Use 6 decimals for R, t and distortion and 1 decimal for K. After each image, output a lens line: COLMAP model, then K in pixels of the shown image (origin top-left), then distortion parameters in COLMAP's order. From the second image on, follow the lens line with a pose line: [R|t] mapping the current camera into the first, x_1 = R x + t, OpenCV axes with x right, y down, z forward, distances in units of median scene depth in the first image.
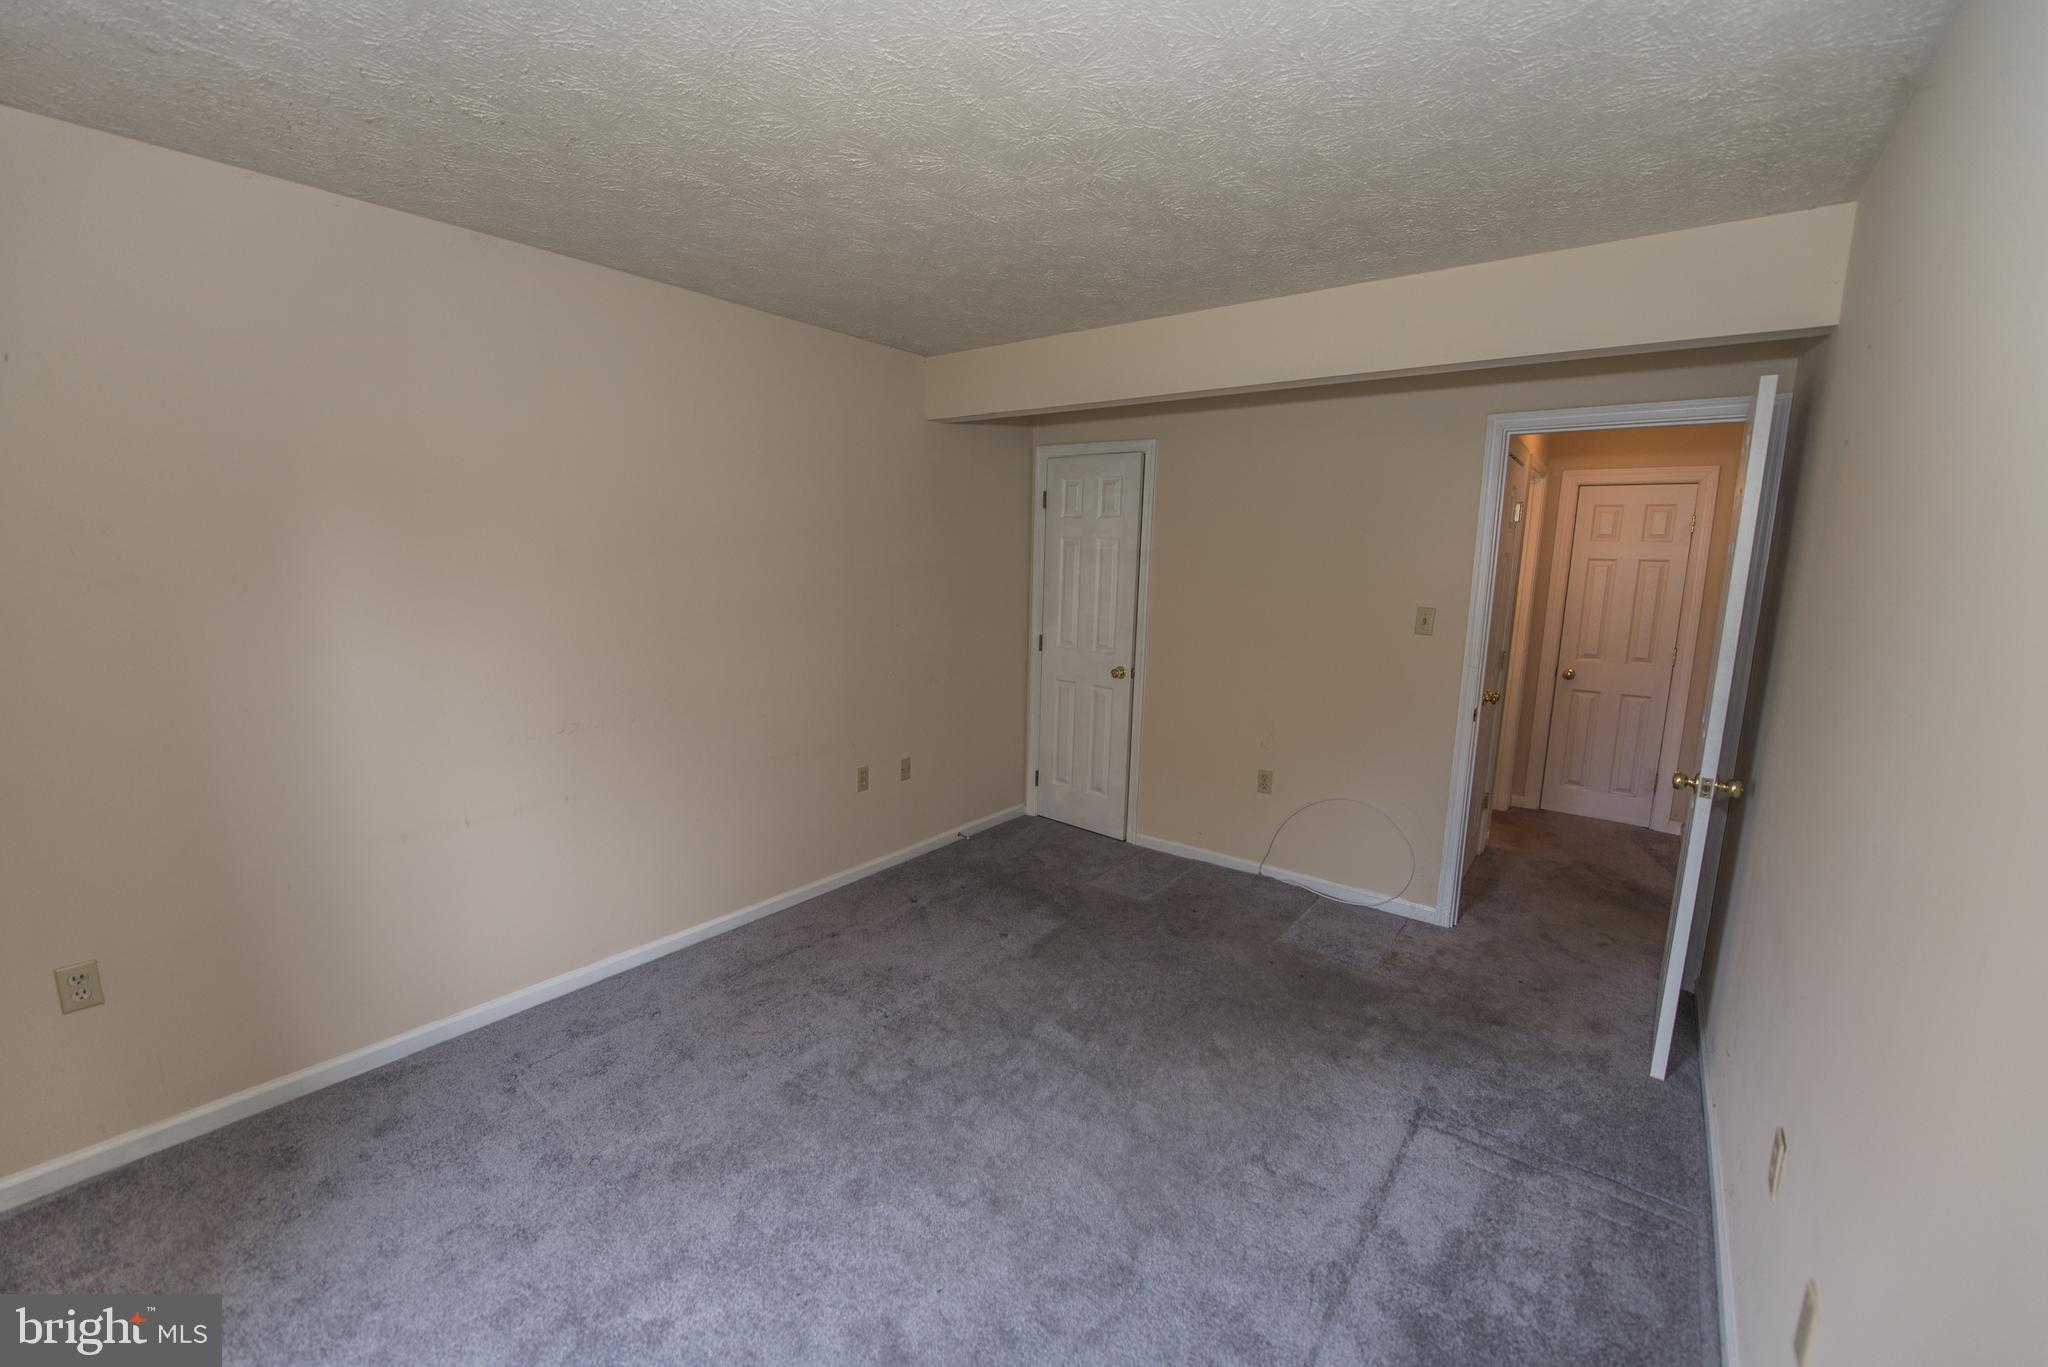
lens RADIAL K [[823.4, 0, 1014.6], [0, 823.4, 687.2], [0, 0, 1]] dist [-0.014477, -0.002514]
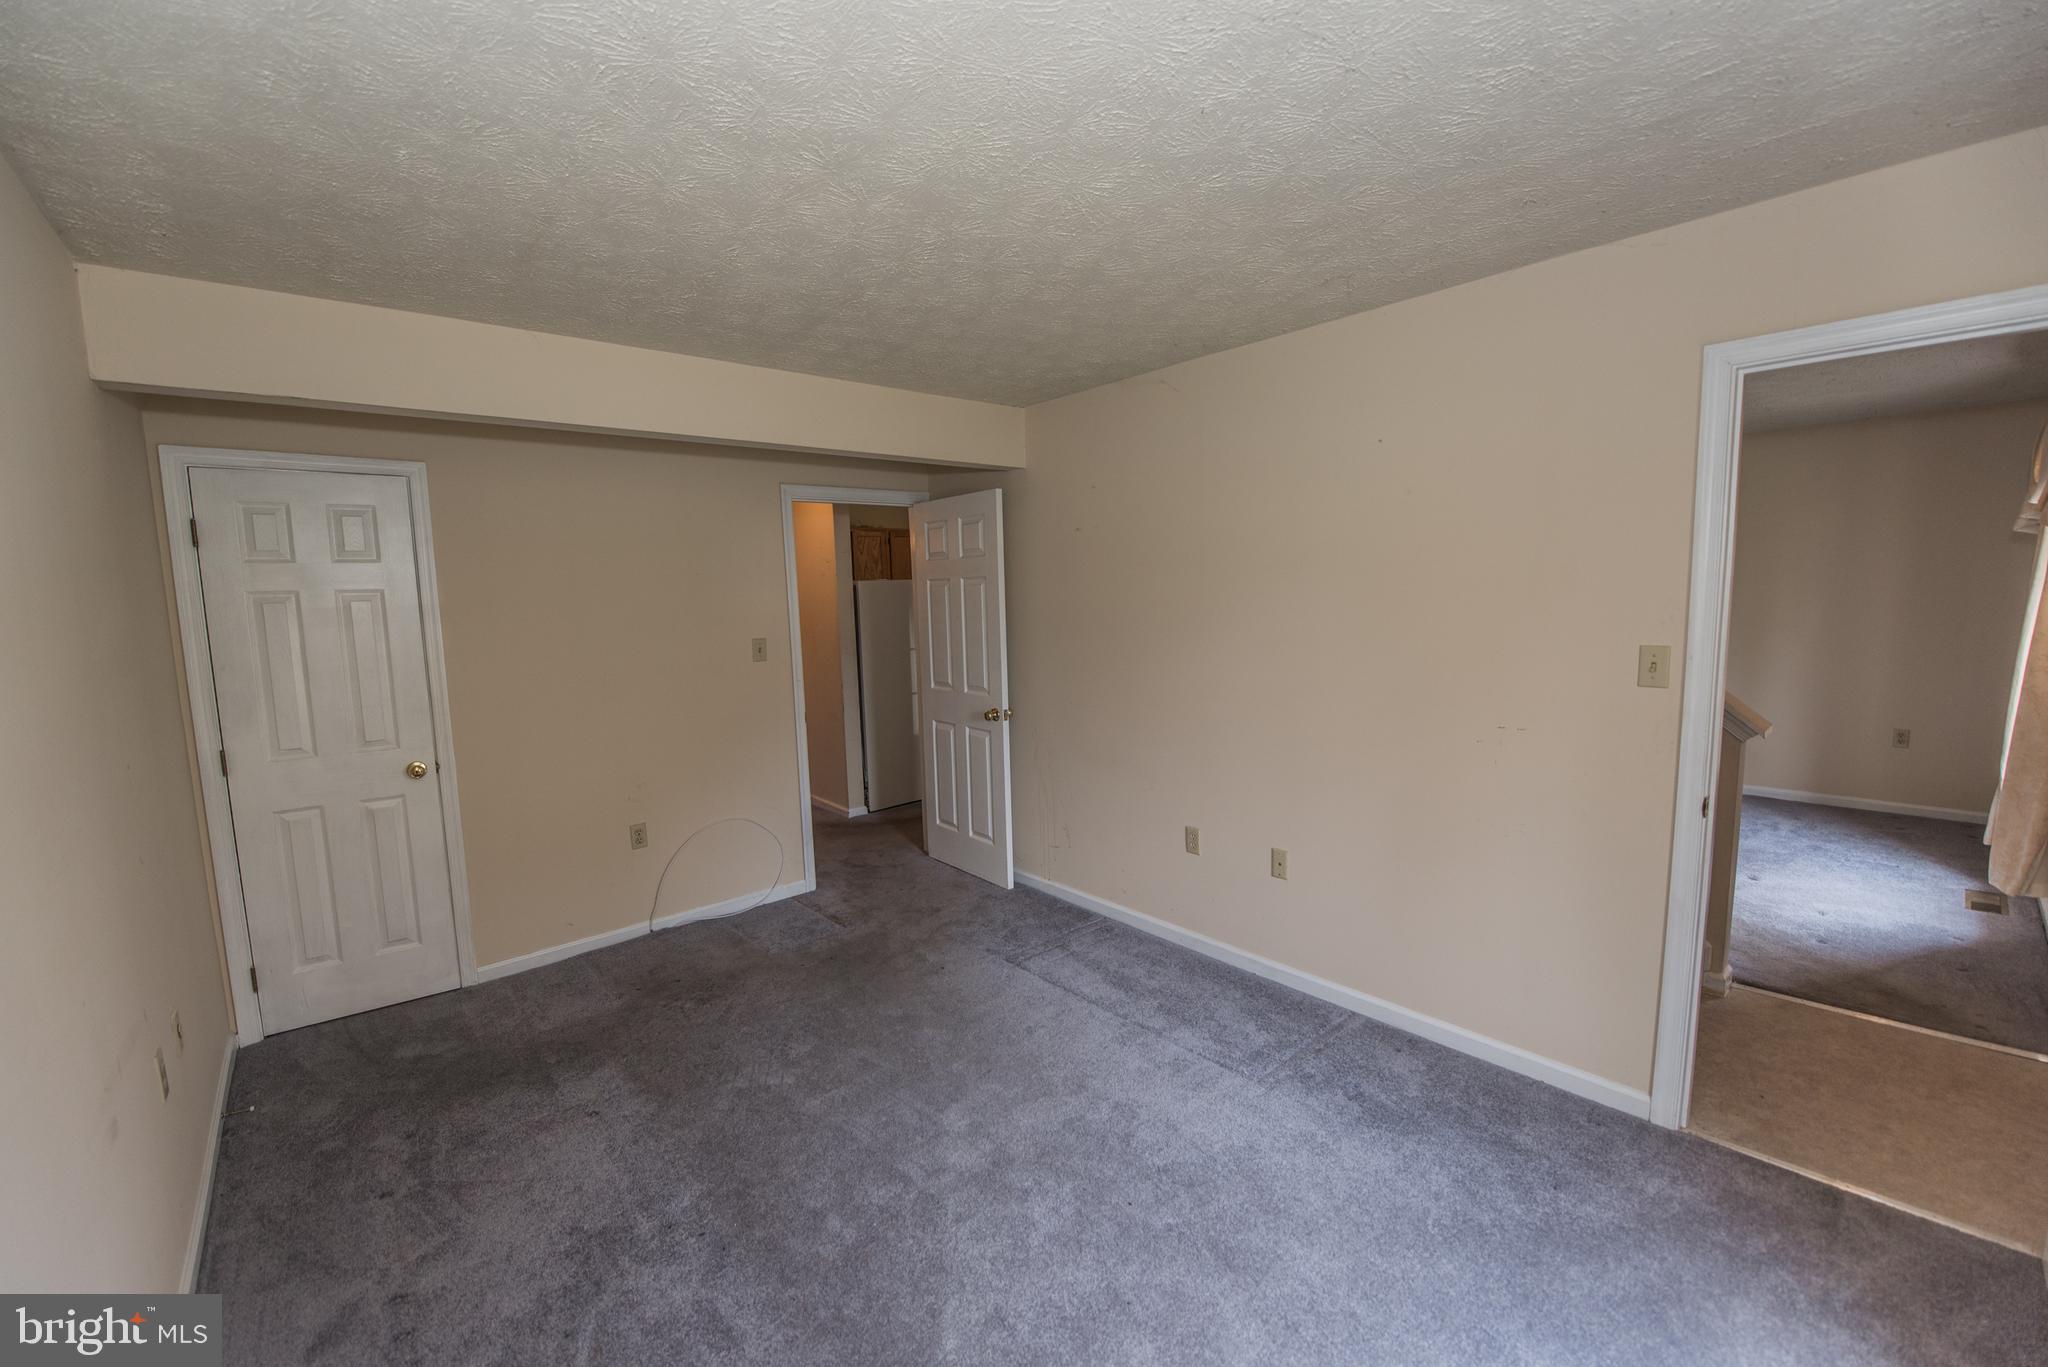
lens RADIAL K [[823.4, 0, 1012.6], [0, 823.4, 688.0], [0, 0, 1]] dist [-0.014477, -0.002514]
pose [[0.190875, -0.137869, 0.971884, -0.530358], [0.197059, 0.975314, 0.099654, -0.064312], [-0.961631, 0.172497, 0.213331, 0.355661]]
